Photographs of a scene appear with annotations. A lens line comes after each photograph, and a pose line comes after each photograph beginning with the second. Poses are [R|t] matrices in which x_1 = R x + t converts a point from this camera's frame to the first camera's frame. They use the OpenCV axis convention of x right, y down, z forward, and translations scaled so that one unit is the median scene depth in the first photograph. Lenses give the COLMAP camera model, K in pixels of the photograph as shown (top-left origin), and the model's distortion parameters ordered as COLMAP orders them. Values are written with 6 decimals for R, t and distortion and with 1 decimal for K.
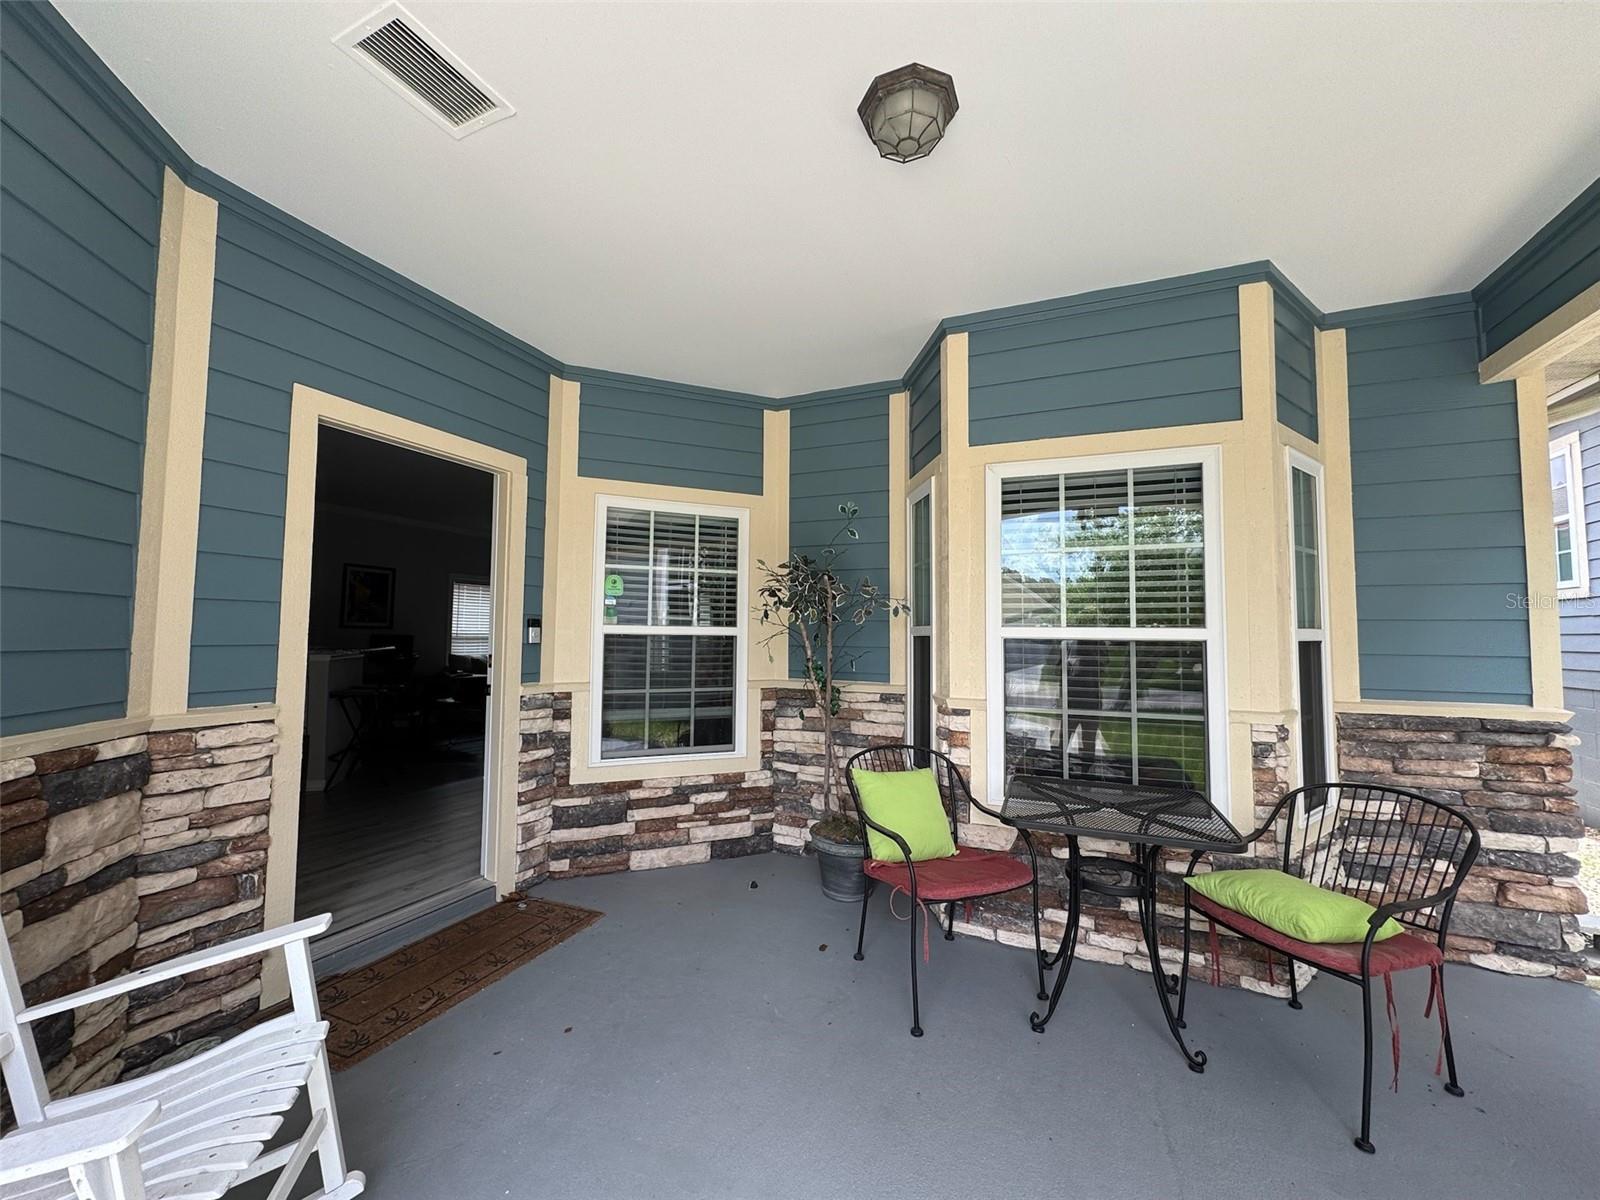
lens RADIAL K [[636.7, 0, 795.3], [0, 636.7, 602.3], [0, 0, 1]] dist [-0.002277, 0.000388]
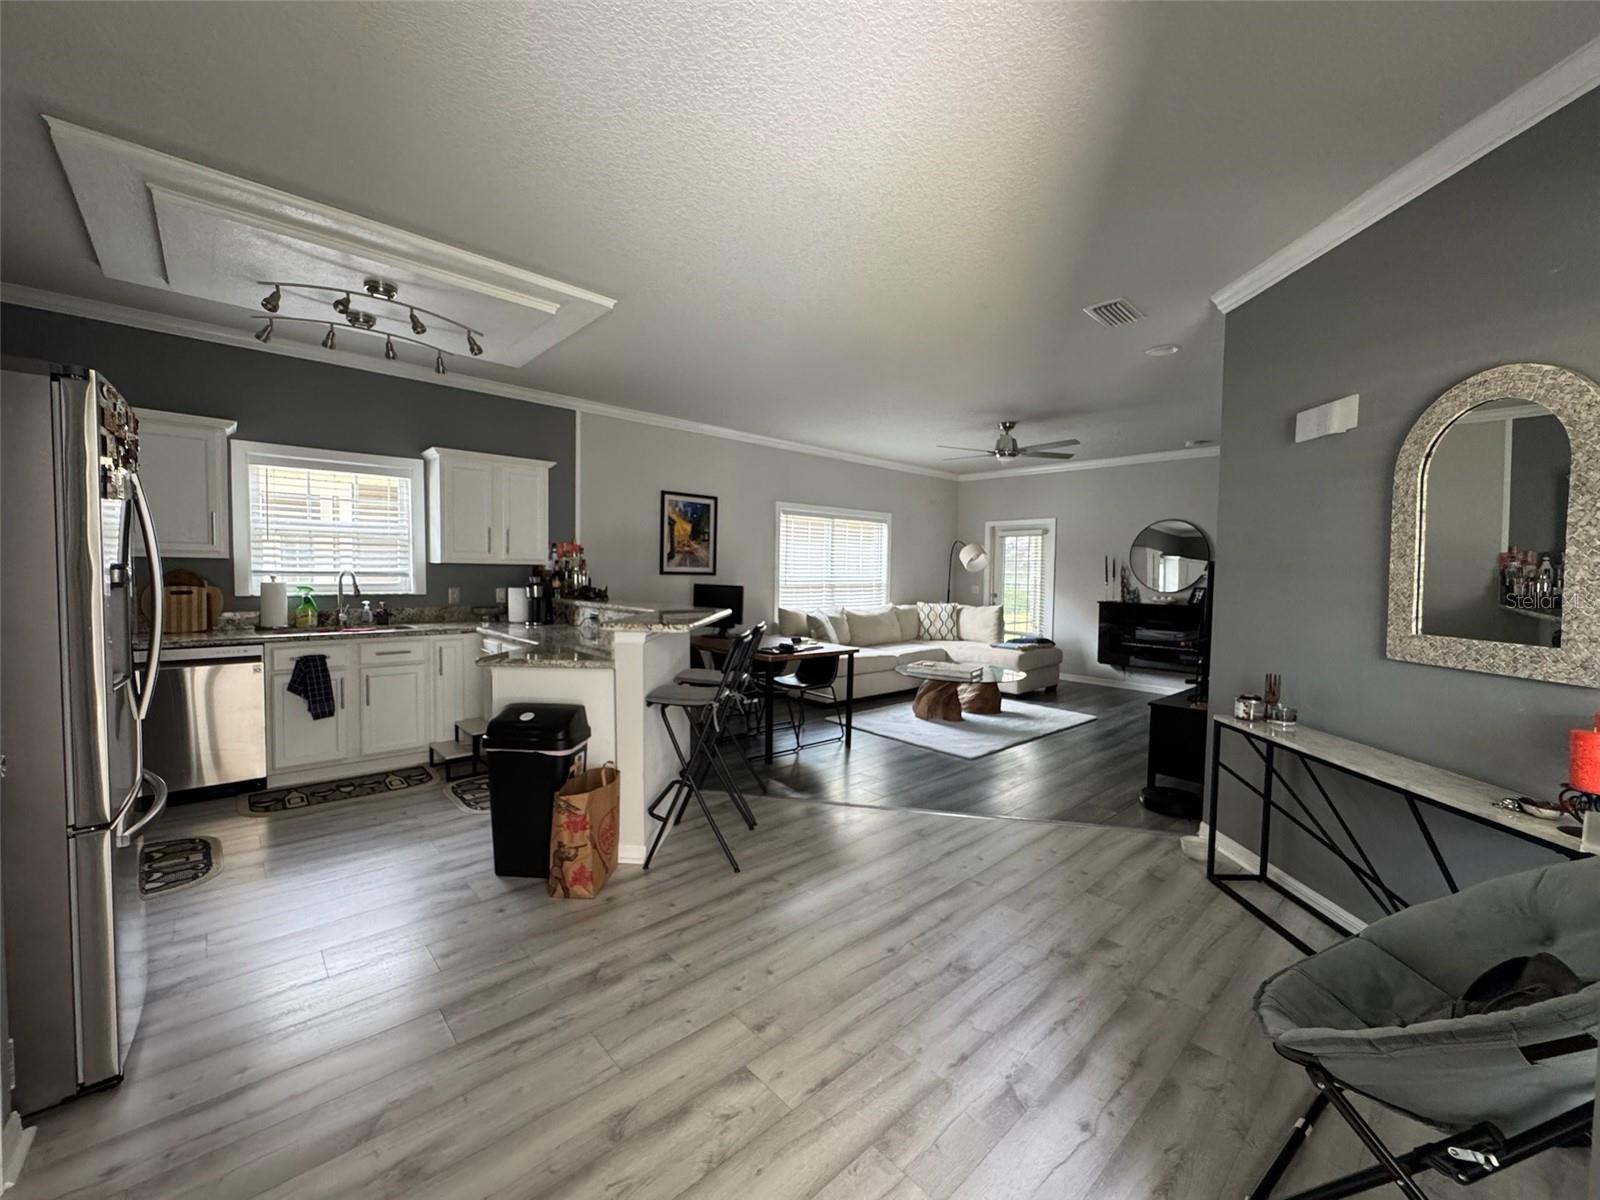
lens RADIAL K [[636.7, 0, 800.0], [0, 636.7, 599.0], [0, 0, 1]] dist [-0.002277, 0.000388]
pose [[0.917638, 0.022747, -0.396765, -0.239912], [0.014597, 0.995758, 0.090849, 0.001780], [0.397148, -0.089158, 0.913414, 0.340911]]
